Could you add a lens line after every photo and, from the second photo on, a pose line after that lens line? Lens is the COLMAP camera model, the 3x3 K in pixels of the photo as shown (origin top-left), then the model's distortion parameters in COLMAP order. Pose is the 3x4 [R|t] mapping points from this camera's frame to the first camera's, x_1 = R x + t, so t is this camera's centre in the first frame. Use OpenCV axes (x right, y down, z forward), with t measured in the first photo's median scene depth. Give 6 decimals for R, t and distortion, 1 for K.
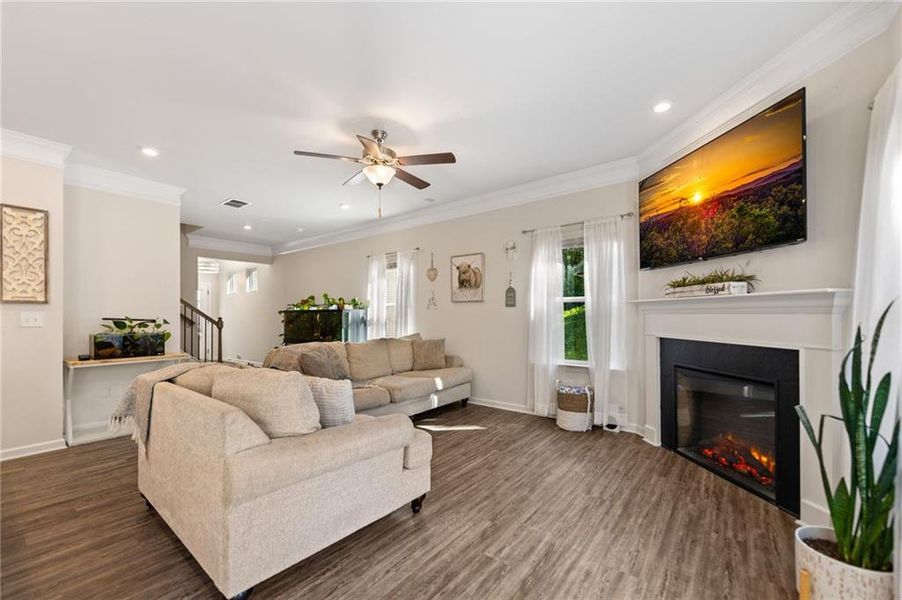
lens RADIAL K [[362.3, 0, 458.2], [0, 362.3, 313.1], [0, 0, 1]] dist [0.011454, -0.002247]
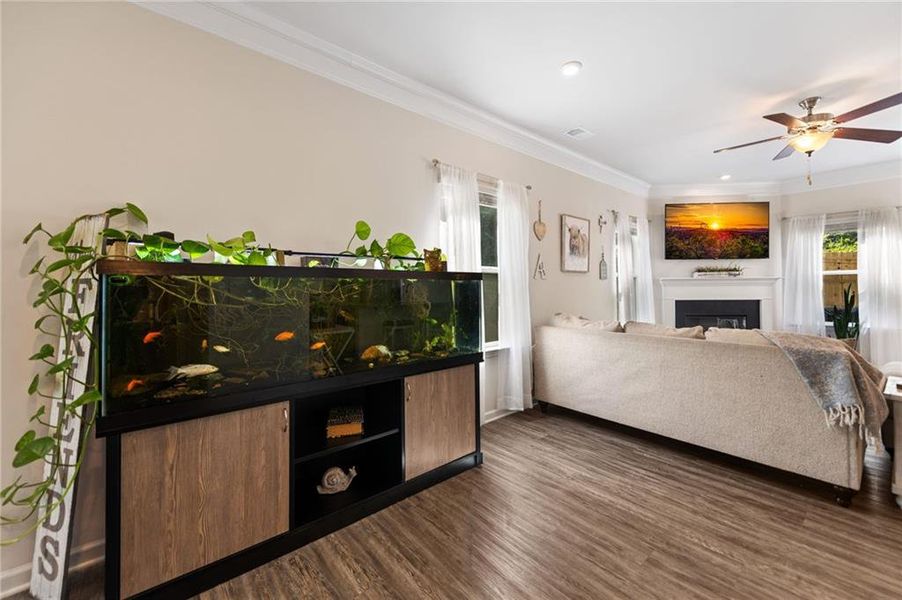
lens RADIAL K [[356.9, 0, 452.2], [0, 356.9, 288.3], [0, 0, 1]] dist [0.006991, -0.002501]
pose [[0.223122, 0.004355, 0.974781, -1.116607], [0.002486, 0.999984, -0.005037, 0.014753], [-0.974787, 0.003547, 0.223108, 1.412344]]
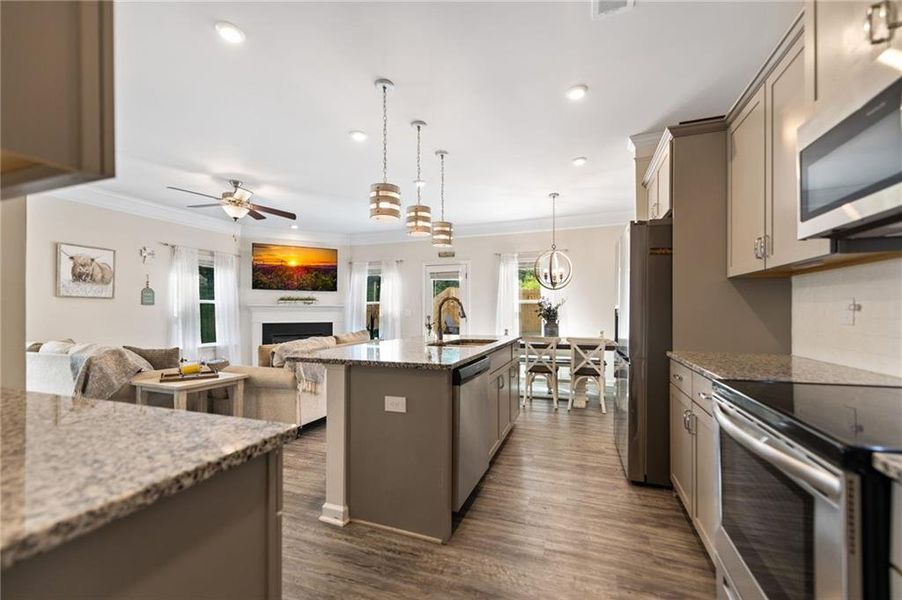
lens RADIAL K [[356.9, 0, 461.7], [0, 356.9, 310.5], [0, 0, 1]] dist [0.006991, -0.002501]
pose [[-0.313246, 0.010194, 0.949617, -1.462056], [-0.000619, 0.999940, -0.010938, 0.014461], [-0.949672, -0.004014, -0.313220, 0.491477]]
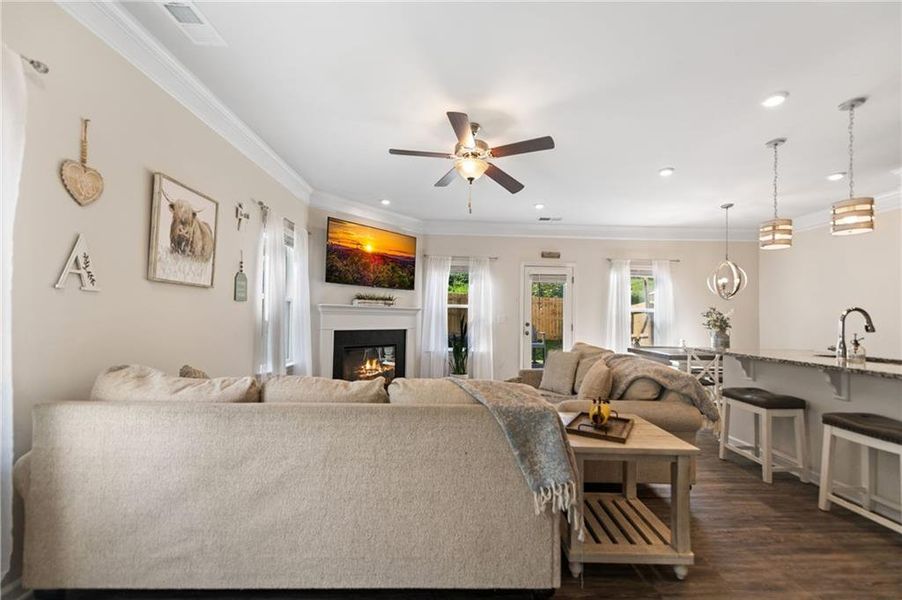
lens RADIAL K [[356.9, 0, 459.9], [0, 356.9, 306.8], [0, 0, 1]] dist [0.006991, -0.002501]
pose [[-0.636649, 0.016030, 0.770987, -0.743968], [-0.017739, 0.999215, -0.035423, 0.011834], [-0.770950, -0.036228, -0.635865, 1.311598]]
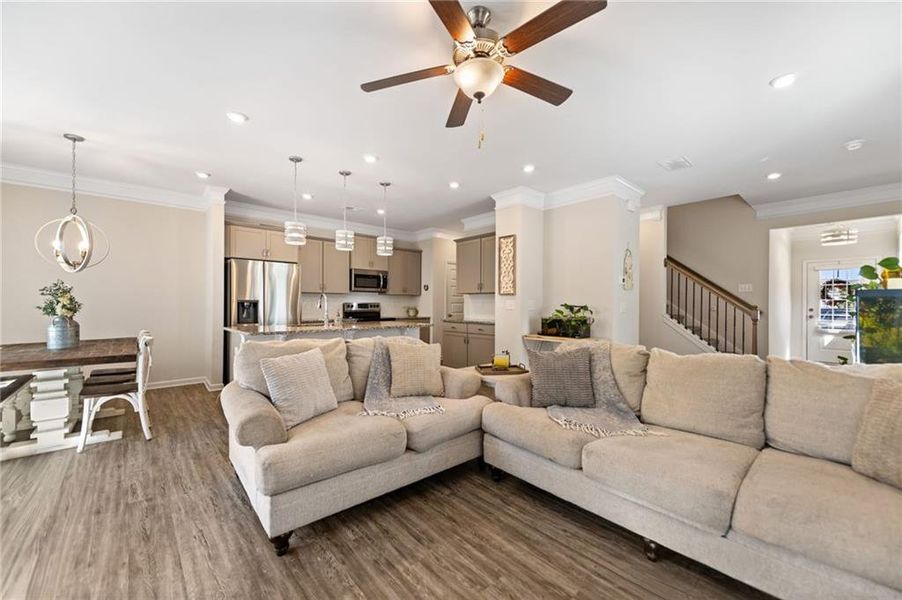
lens RADIAL K [[356.9, 0, 463.8], [0, 356.9, 306.6], [0, 0, 1]] dist [0.006991, -0.002501]
pose [[-0.179839, 0.013489, -0.983604, 0.333746], [0.004275, 0.999907, 0.012930, 0.002121], [0.983687, -0.001880, -0.179880, 0.900560]]
